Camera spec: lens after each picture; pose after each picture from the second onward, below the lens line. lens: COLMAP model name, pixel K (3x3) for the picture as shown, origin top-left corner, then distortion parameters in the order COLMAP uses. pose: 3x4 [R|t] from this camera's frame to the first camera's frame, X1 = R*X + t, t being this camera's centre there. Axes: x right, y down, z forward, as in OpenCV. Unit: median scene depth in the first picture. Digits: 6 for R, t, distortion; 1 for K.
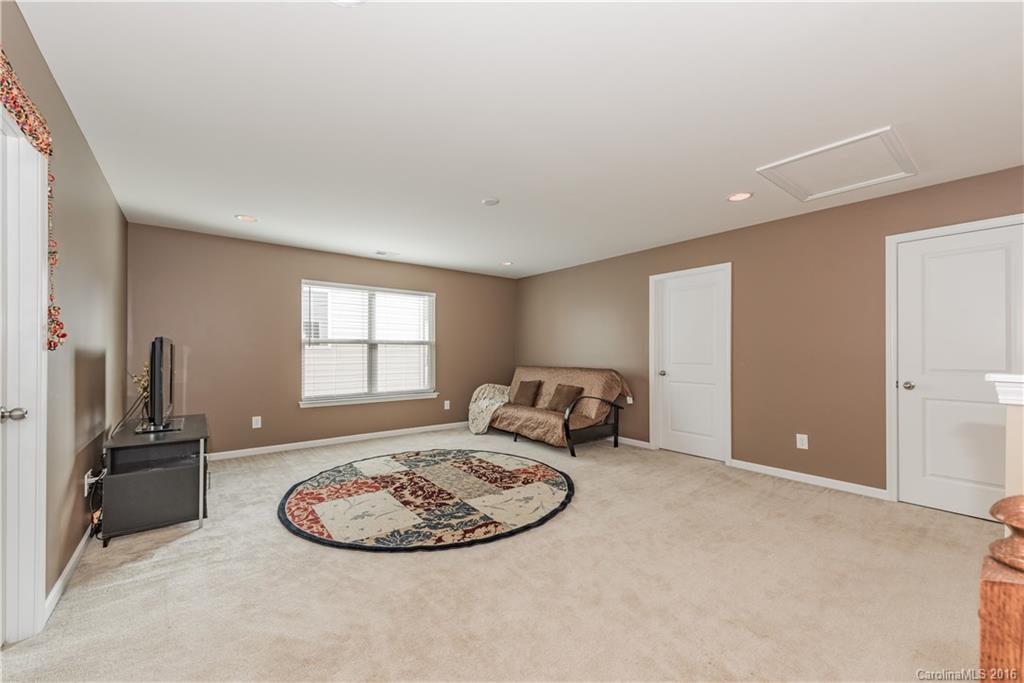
lens RADIAL K [[403.5, 0, 510.1], [0, 403.5, 347.0], [0, 0, 1]] dist [0.010979, -0.002728]
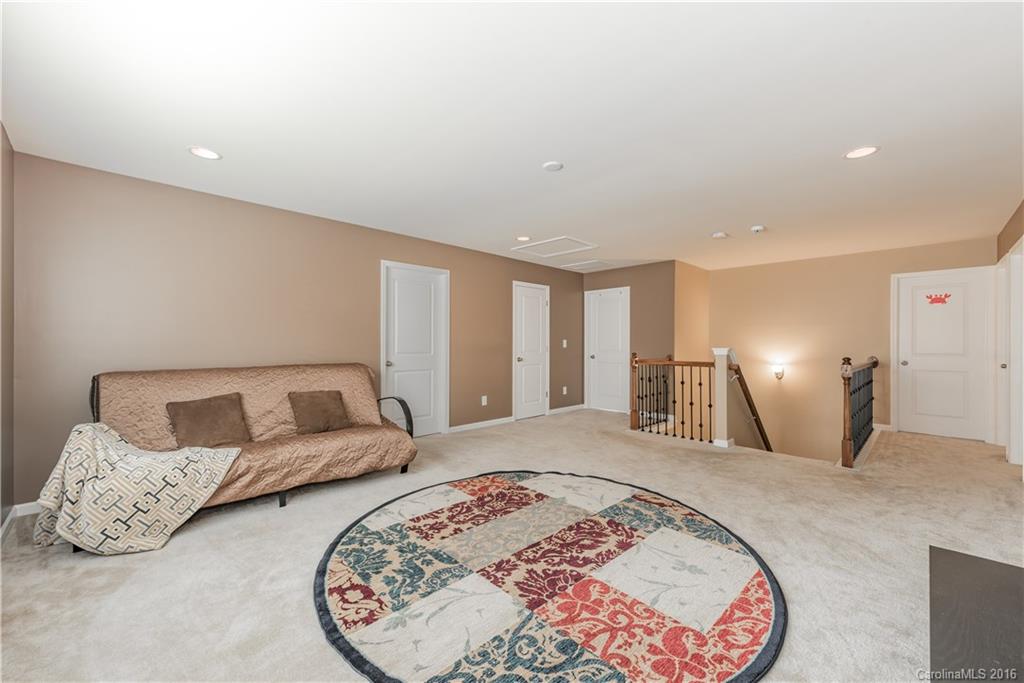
lens RADIAL K [[403.5, 0, 510.0], [0, 403.5, 341.4], [0, 0, 1]] dist [0.010979, -0.002728]
pose [[-0.113995, 0.000565, 0.993481, -0.852571], [-0.014562, 0.999891, -0.002239, 0.011922], [-0.993375, -0.014722, -0.113975, 1.138980]]
